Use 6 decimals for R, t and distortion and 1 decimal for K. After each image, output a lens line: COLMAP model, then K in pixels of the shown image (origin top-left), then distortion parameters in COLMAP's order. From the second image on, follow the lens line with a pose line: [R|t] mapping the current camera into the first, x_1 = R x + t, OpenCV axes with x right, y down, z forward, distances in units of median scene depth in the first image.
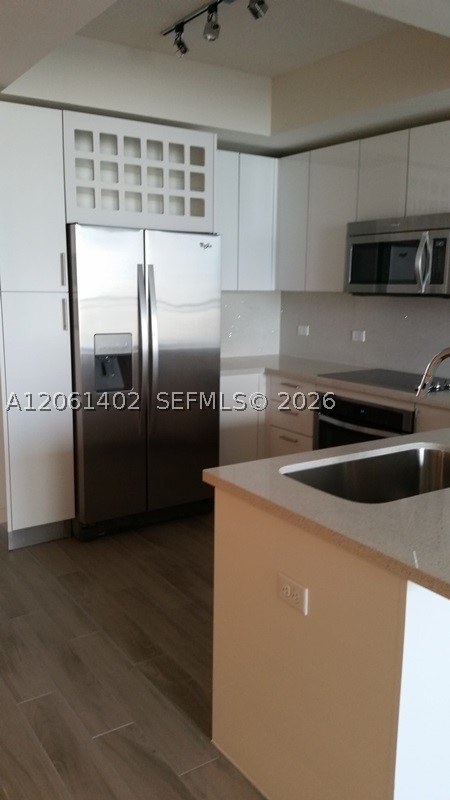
lens RADIAL K [[657.5, 0, 221.0], [0, 657.5, 399.9], [0, 0, 1]] dist [0.143777, 0.000564]
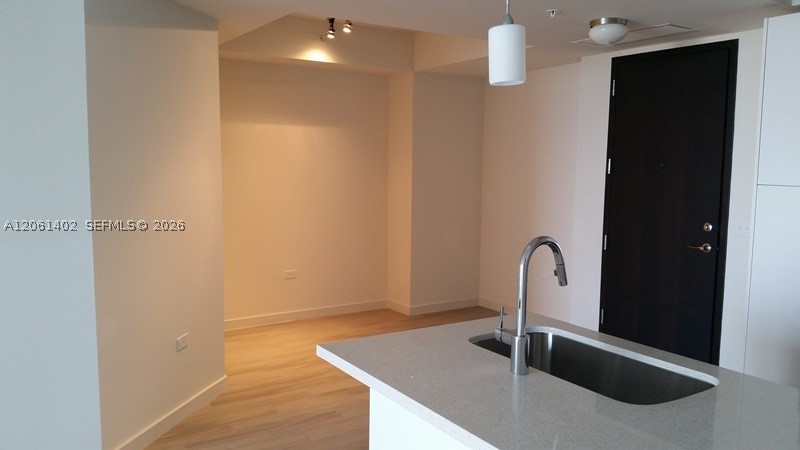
lens RADIAL K [[659.0, 0, 405.6], [0, 659.0, 223.1], [0, 0, 1]] dist [0.153866, -0.324166]
pose [[-0.022152, 0.087109, -0.995952, 0.738827], [-0.190077, 0.977660, 0.089737, -0.080166], [0.981519, 0.191295, -0.005099, 0.423734]]
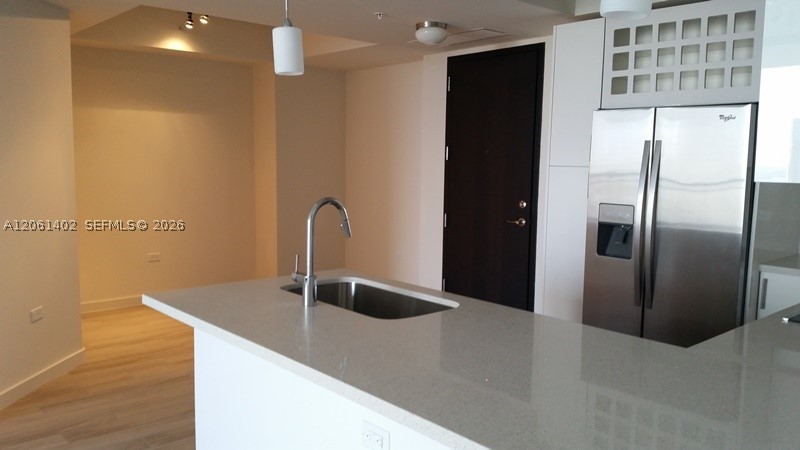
lens RADIAL K [[659.0, 0, 405.6], [0, 659.0, 223.1], [0, 0, 1]] dist [0.153866, -0.324166]
pose [[0.132462, 0.095652, -0.986562, 0.860243], [-0.191764, 0.979000, 0.069171, -0.078840], [0.972461, 0.180025, 0.148023, 0.501416]]
